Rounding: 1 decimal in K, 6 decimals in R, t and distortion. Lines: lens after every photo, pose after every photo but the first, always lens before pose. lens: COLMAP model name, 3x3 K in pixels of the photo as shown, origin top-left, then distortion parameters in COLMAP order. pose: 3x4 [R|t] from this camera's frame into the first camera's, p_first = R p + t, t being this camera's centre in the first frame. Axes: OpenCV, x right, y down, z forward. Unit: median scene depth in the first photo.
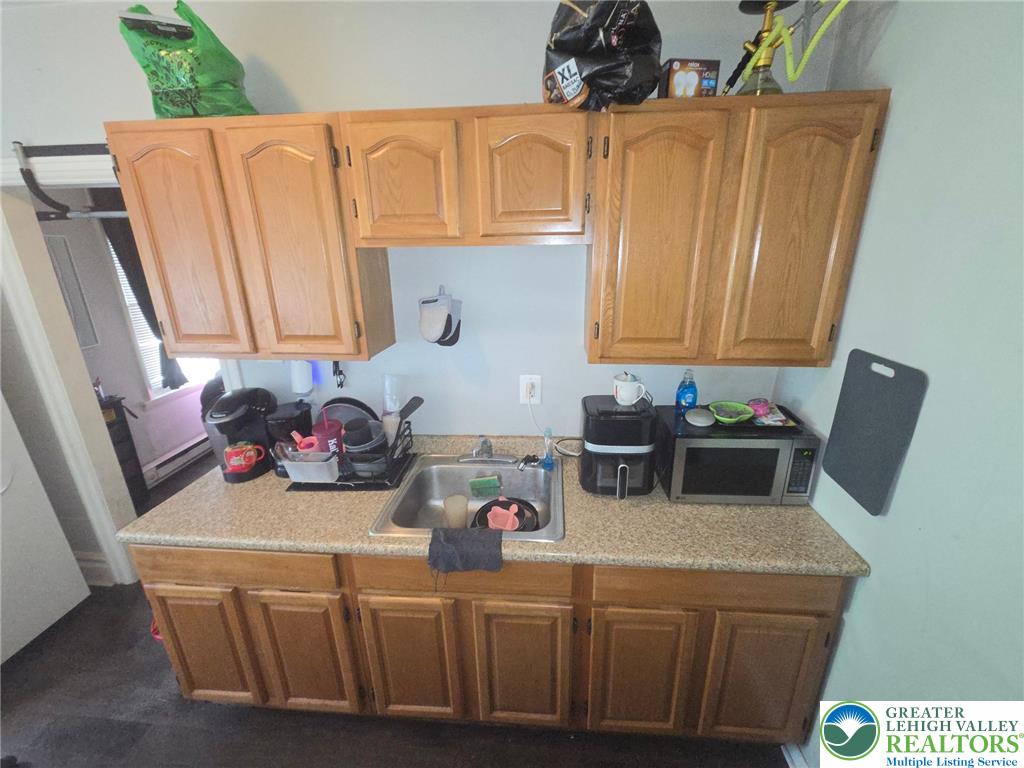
lens RADIAL K [[419.1, 0, 514.6], [0, 419.1, 380.7], [0, 0, 1]] dist [0.002211, -0.001639]
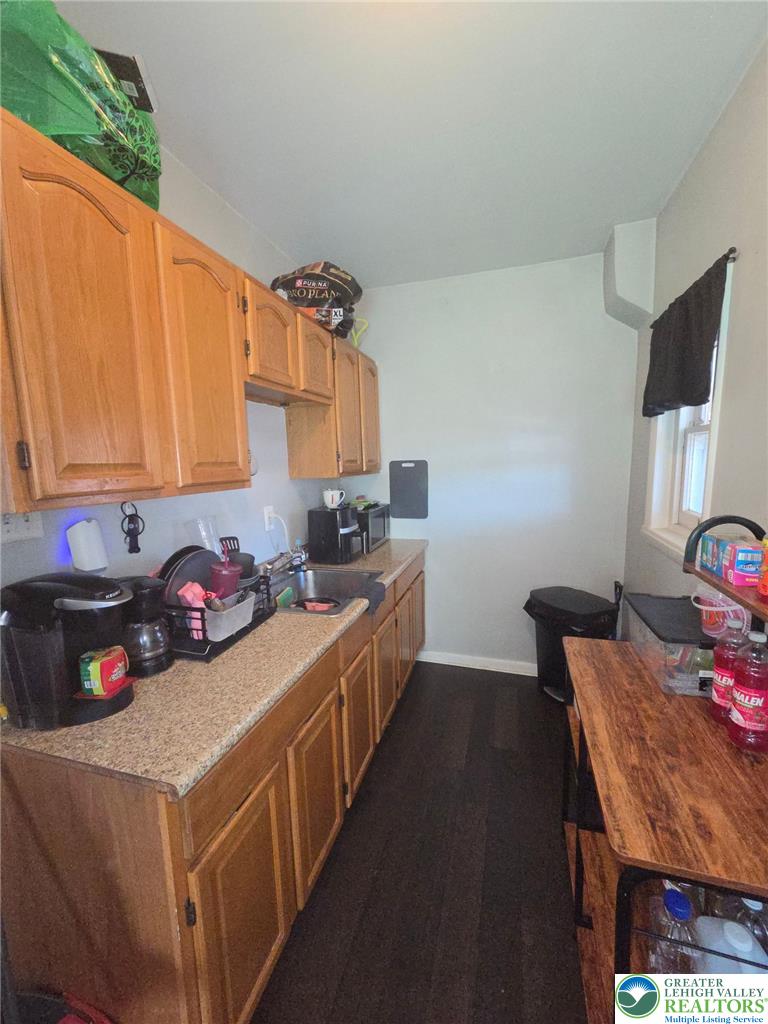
lens RADIAL K [[419.1, 0, 389.4], [0, 419.1, 514.4], [0, 0, 1]] dist [0.002211, -0.001639]
pose [[0.201472, -0.119391, 0.972191, -1.235311], [0.319887, 0.946141, 0.049900, 0.070831], [-0.925787, 0.300938, 0.228812, 0.437234]]
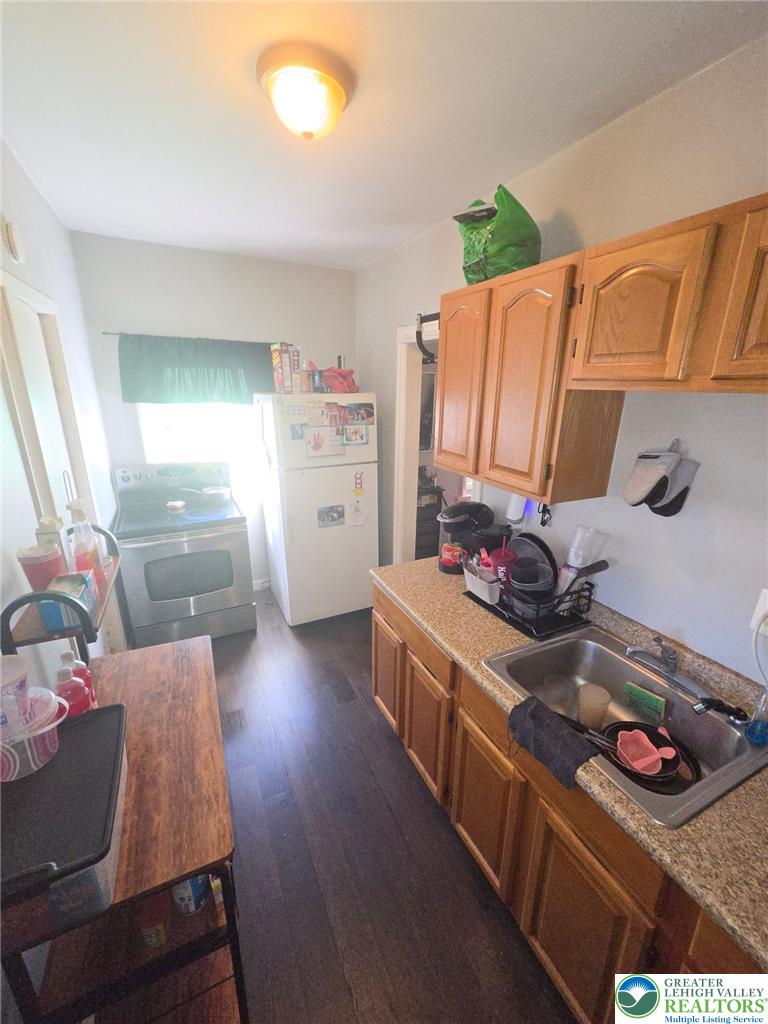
lens RADIAL K [[419.1, 0, 387.0], [0, 419.1, 515.7], [0, 0, 1]] dist [0.002211, -0.001639]
pose [[0.509854, 0.278491, -0.813936, 0.245448], [-0.278816, 0.948573, 0.149905, -0.061721], [0.813825, 0.150509, 0.561281, 0.144538]]
